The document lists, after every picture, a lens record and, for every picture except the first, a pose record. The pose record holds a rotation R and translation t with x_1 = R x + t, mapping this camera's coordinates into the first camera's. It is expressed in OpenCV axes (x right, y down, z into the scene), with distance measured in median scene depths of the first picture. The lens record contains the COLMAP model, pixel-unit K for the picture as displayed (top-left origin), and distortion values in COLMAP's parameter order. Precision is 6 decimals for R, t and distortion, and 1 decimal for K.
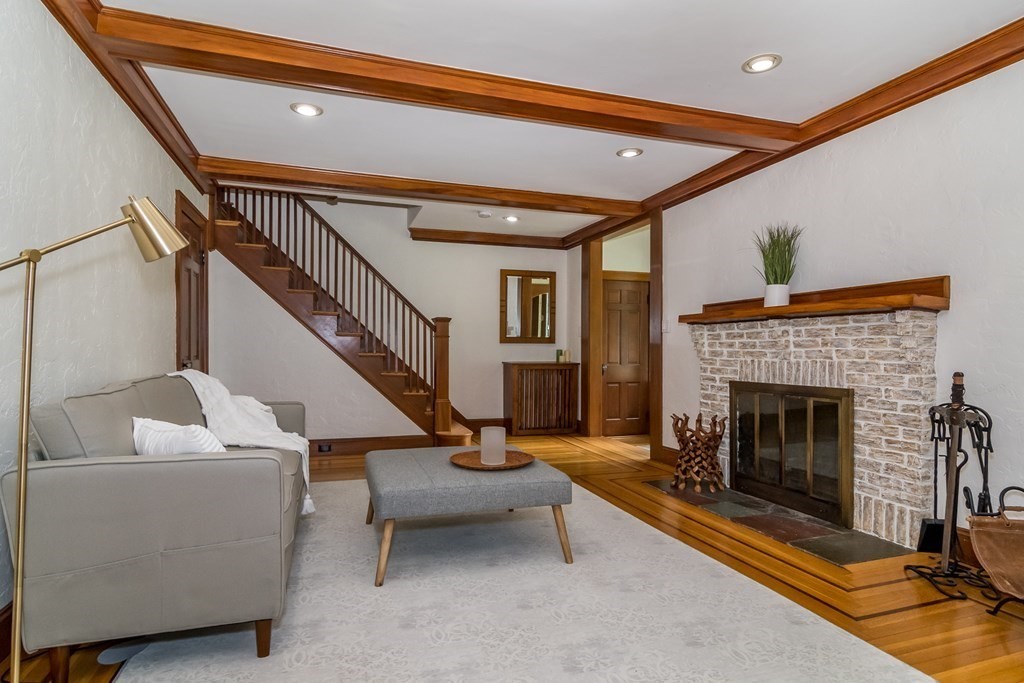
lens RADIAL K [[543.2, 0, 512.8], [0, 543.2, 358.7], [0, 0, 1]] dist [-0.005126, -0.000788]
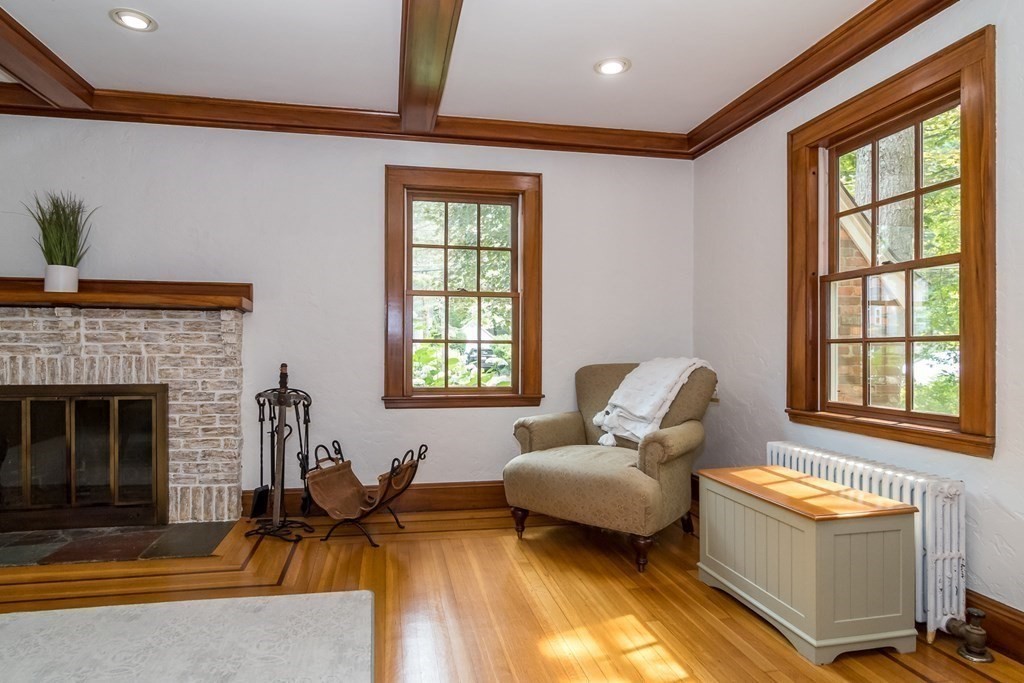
lens RADIAL K [[558.3, 0, 482.5], [0, 558.3, 347.8], [0, 0, 1]] dist [-0.005947, -0.001400]
pose [[0.149499, -0.002132, 0.988760, -0.302733], [0.008669, 0.999962, 0.000846, -0.006418], [-0.988724, 0.008445, 0.149512, 0.270539]]
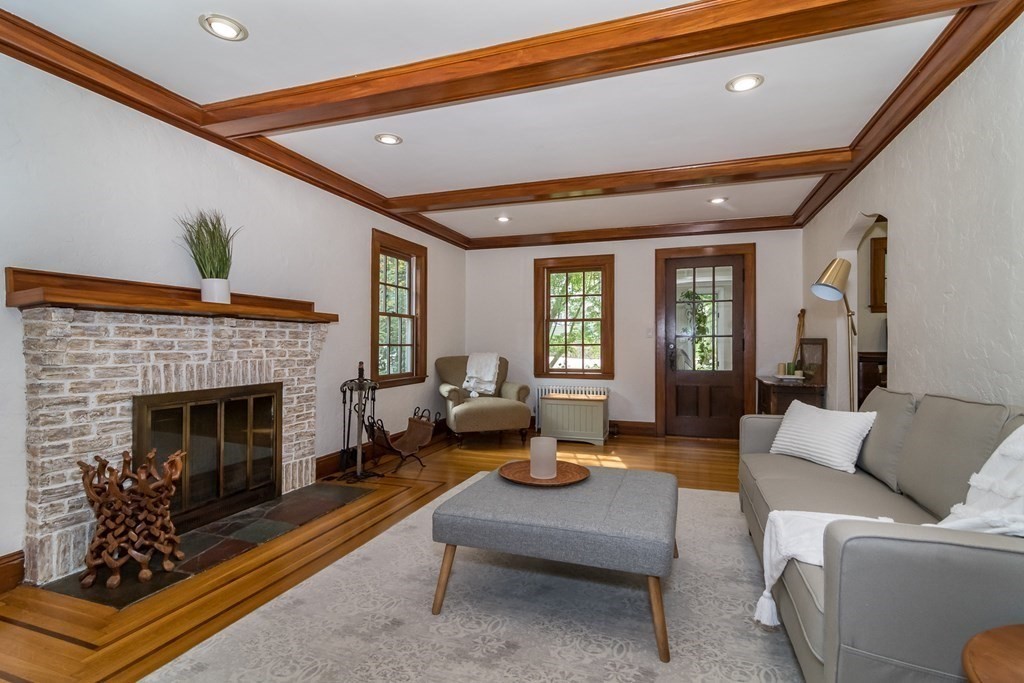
lens RADIAL K [[498.4, 0, 512.0], [0, 498.4, 341.5], [0, 0, 1]] dist [0.000279, 0.000096]
pose [[-0.789715, -0.005572, 0.613449, -0.479451], [0.000344, 0.999955, 0.009526, -0.046018], [-0.613474, 0.007734, -0.789677, 1.568393]]
